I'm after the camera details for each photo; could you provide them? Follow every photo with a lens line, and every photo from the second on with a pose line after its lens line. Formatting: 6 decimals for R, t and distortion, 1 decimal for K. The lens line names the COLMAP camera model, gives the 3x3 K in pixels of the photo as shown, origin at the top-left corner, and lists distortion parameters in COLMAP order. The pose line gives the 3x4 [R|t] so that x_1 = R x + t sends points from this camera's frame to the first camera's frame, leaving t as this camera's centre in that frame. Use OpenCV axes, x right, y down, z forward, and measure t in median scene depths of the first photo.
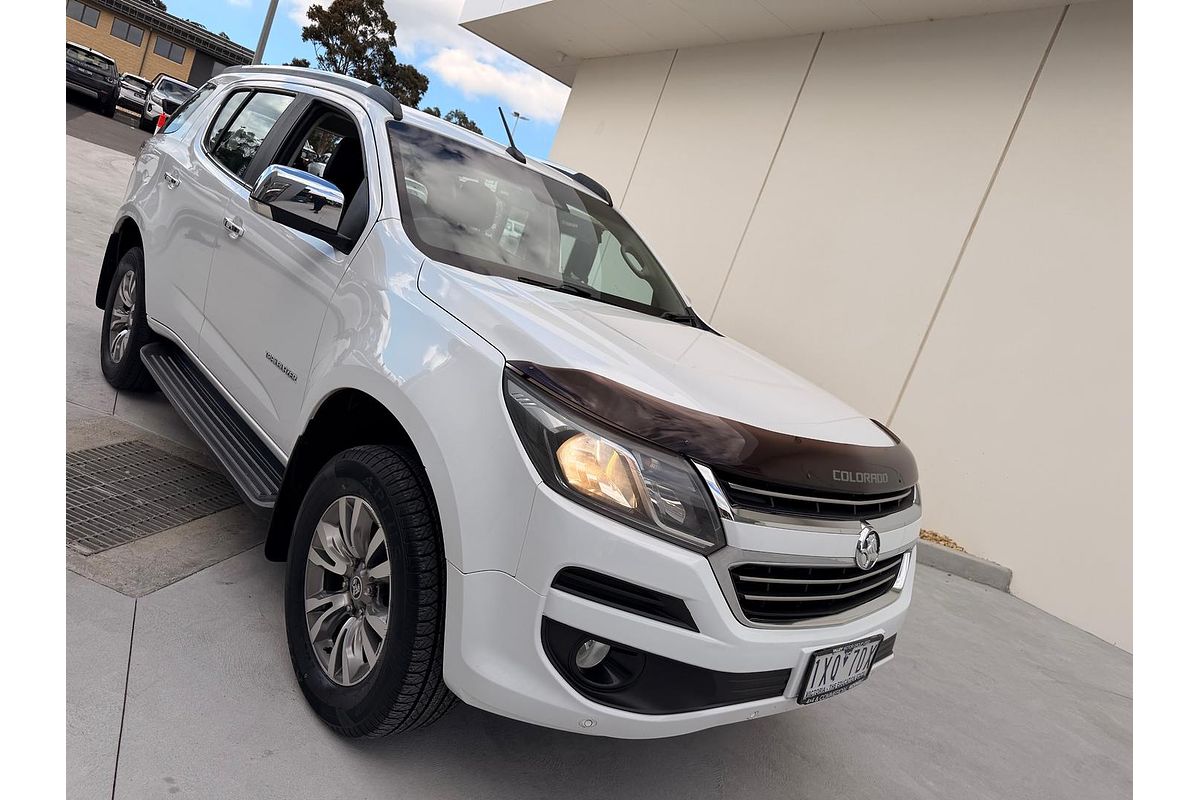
lens RADIAL K [[891.1, 0, 600.0], [0, 891.1, 400.0], [0, 0, 1]] dist [-0.015100, -0.006063]
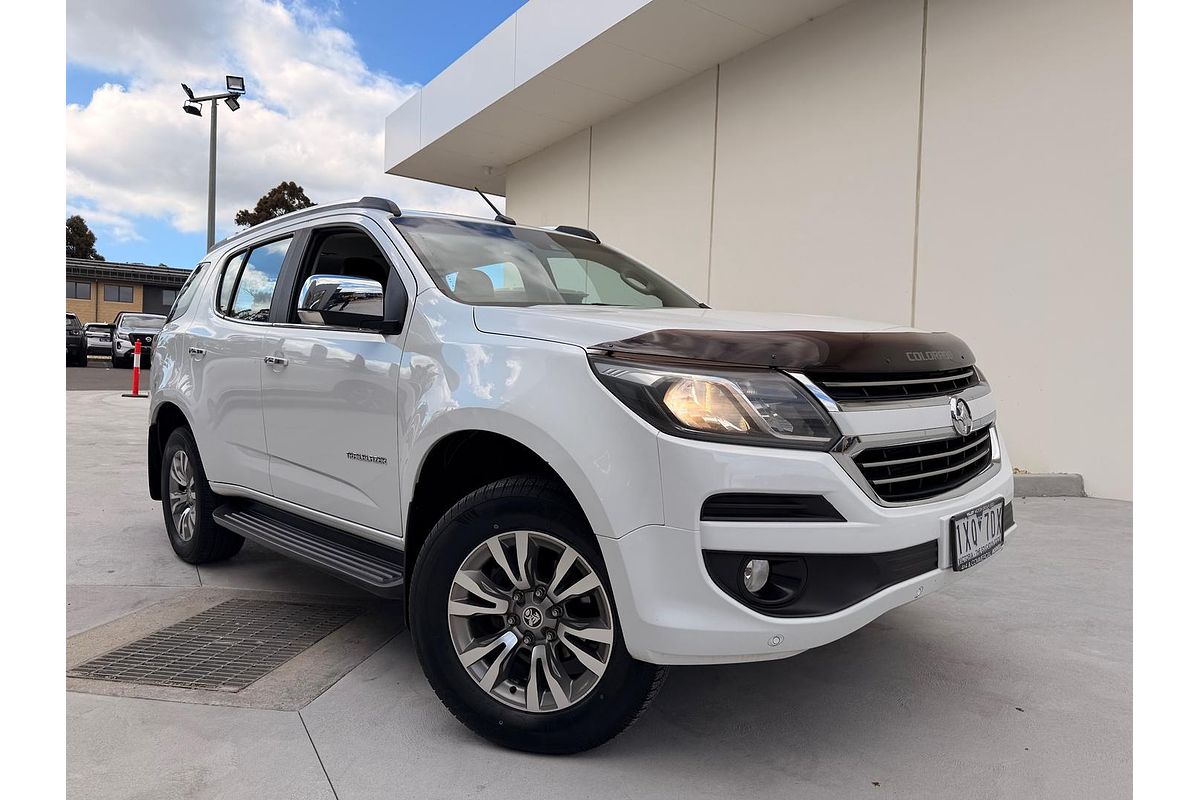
lens RADIAL K [[903.7, 0, 575.8], [0, 903.7, 398.8], [0, 0, 1]] dist [-0.031910, 0.005570]
pose [[0.949254, -0.314334, 0.010568, -0.131242], [0.313016, 0.940934, -0.129092, 0.134451], [0.030634, 0.125849, 0.991576, -0.071969]]
